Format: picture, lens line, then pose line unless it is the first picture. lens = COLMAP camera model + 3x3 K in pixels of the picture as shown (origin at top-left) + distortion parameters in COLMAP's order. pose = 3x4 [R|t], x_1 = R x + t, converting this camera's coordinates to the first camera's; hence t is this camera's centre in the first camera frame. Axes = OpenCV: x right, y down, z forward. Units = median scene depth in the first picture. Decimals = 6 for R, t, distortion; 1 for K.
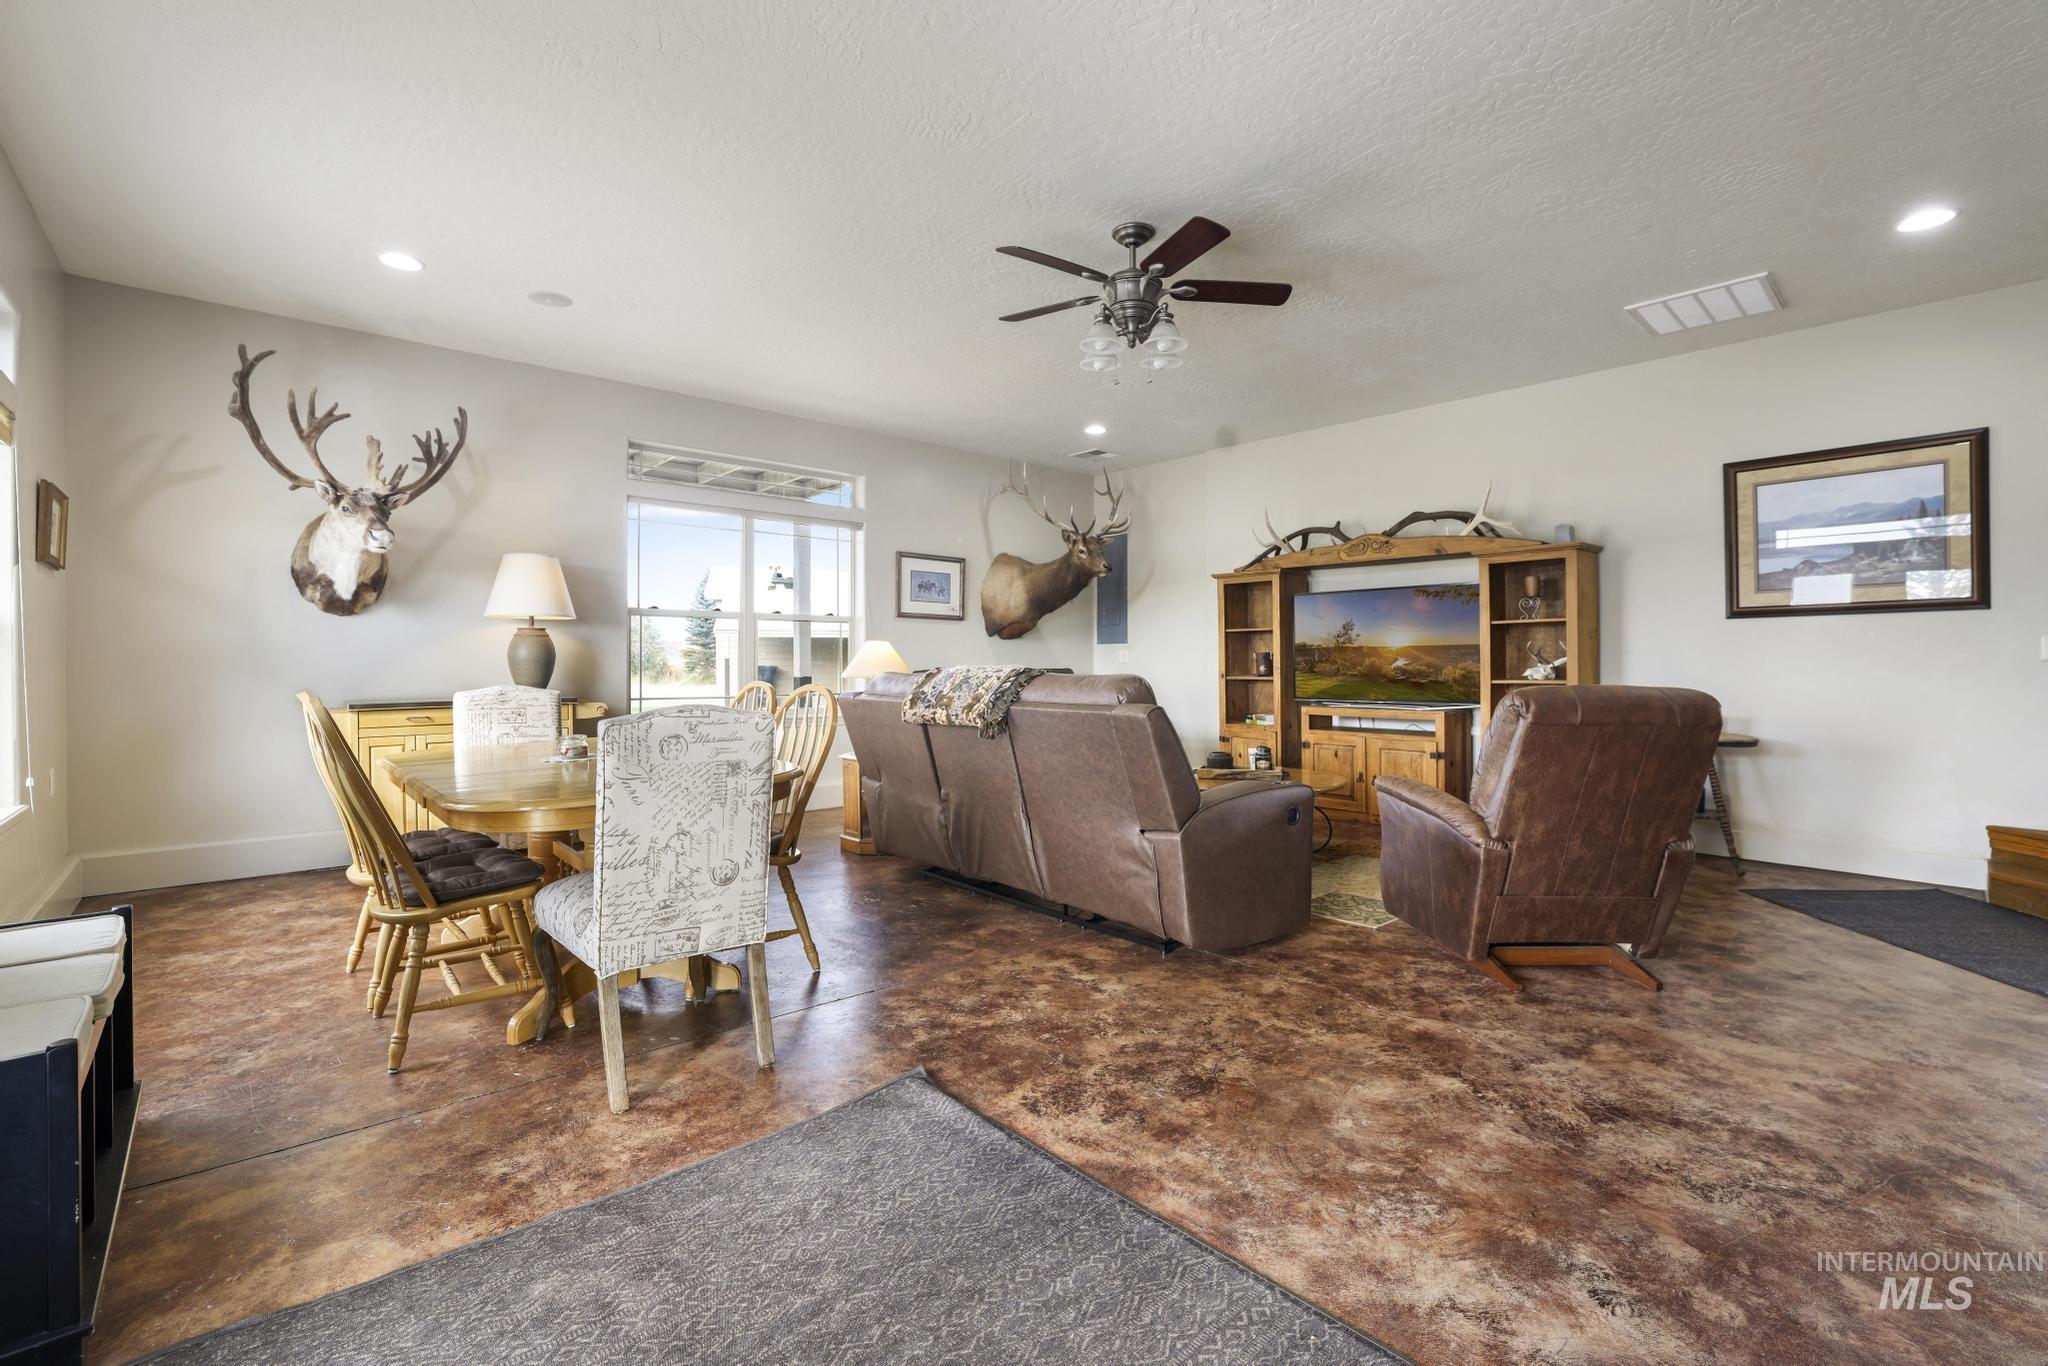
lens RADIAL K [[893.3, 0, 1026.5], [0, 893.3, 666.1], [0, 0, 1]] dist [-0.046372, 0.016179]
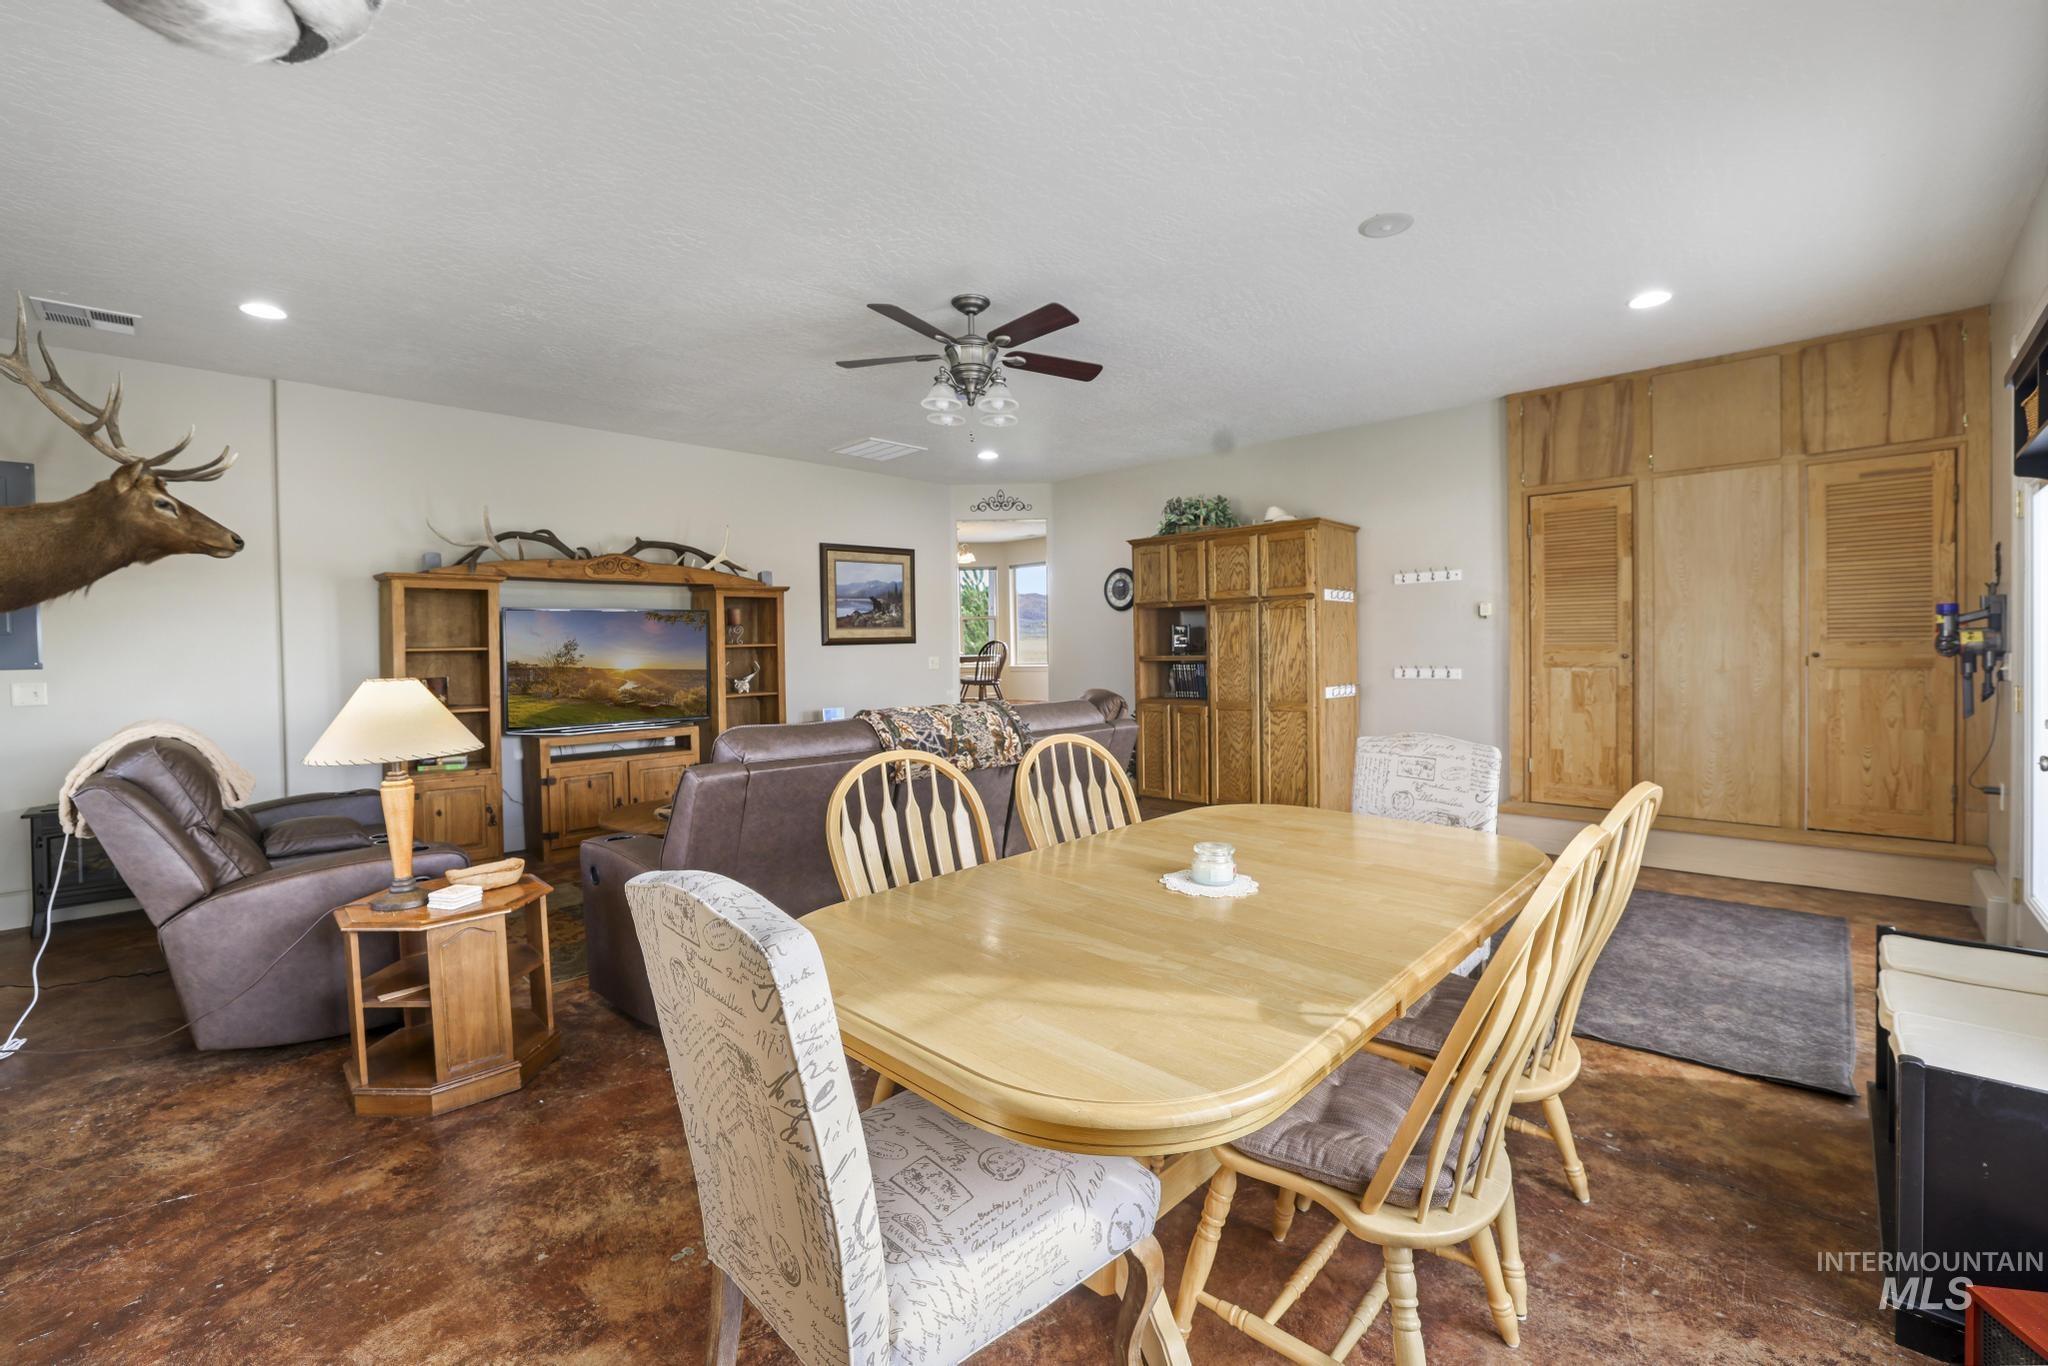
lens RADIAL K [[893.3, 0, 1025.8], [0, 893.3, 667.3], [0, 0, 1]] dist [-0.046372, 0.016179]
pose [[-0.074422, -0.019564, 0.997035, -0.664660], [0.021228, 0.999550, 0.021198, -0.036823], [-0.997001, 0.022743, -0.073973, 0.670719]]
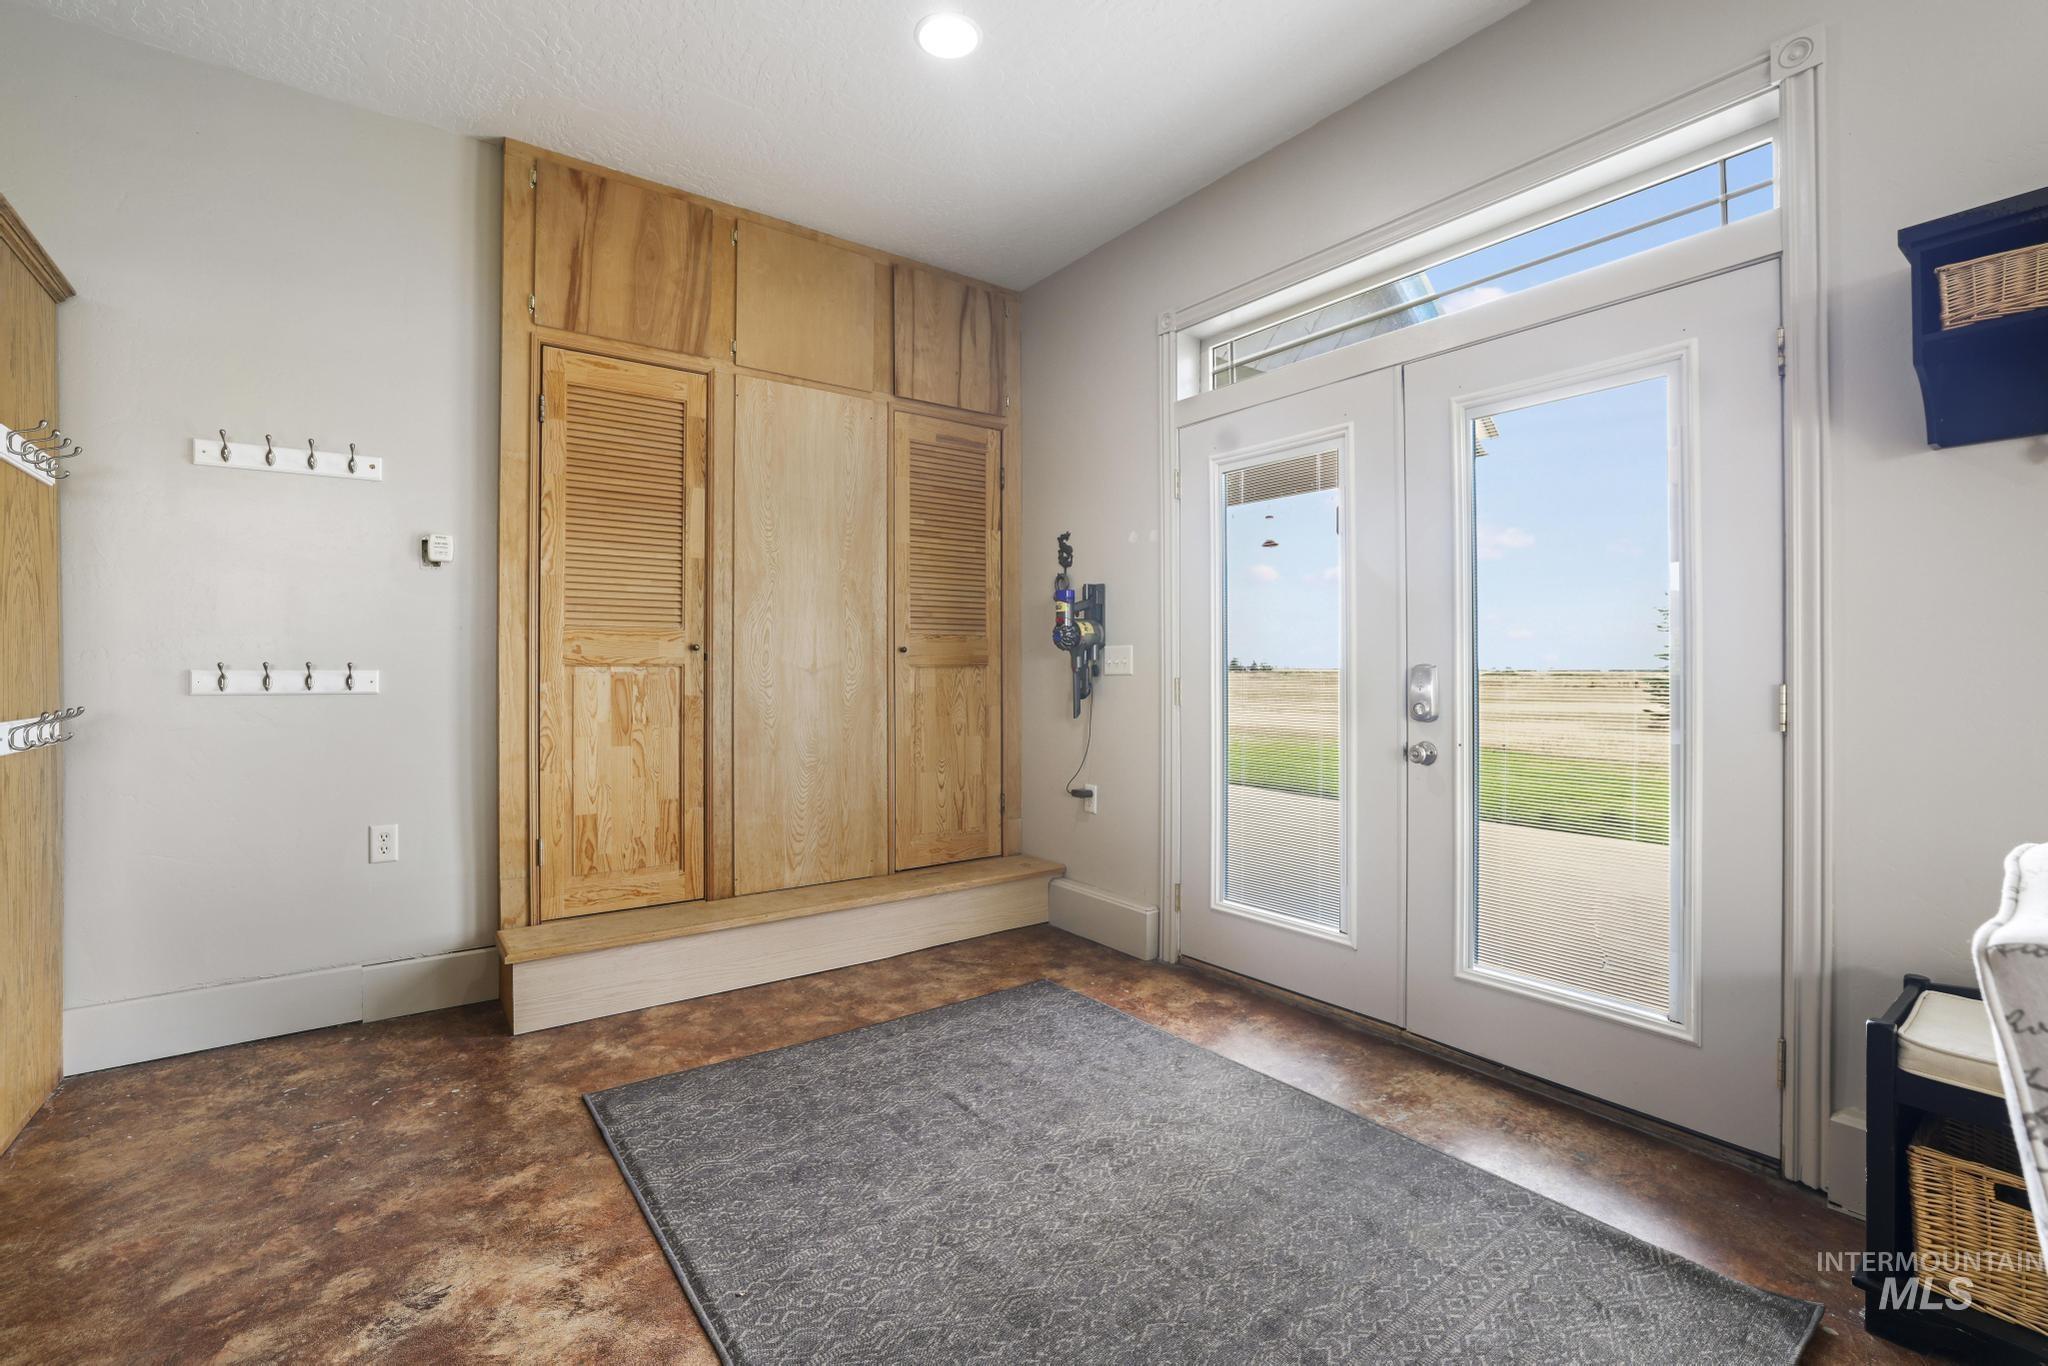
lens RADIAL K [[893.3, 0, 986.8], [0, 893.3, 666.1], [0, 0, 1]] dist [-0.046372, 0.016179]
pose [[-0.993300, 0.000156, 0.115564, -0.026602], [0.000485, 0.999996, 0.002820, -0.004299], [-0.115563, 0.002857, -0.993296, 0.518217]]
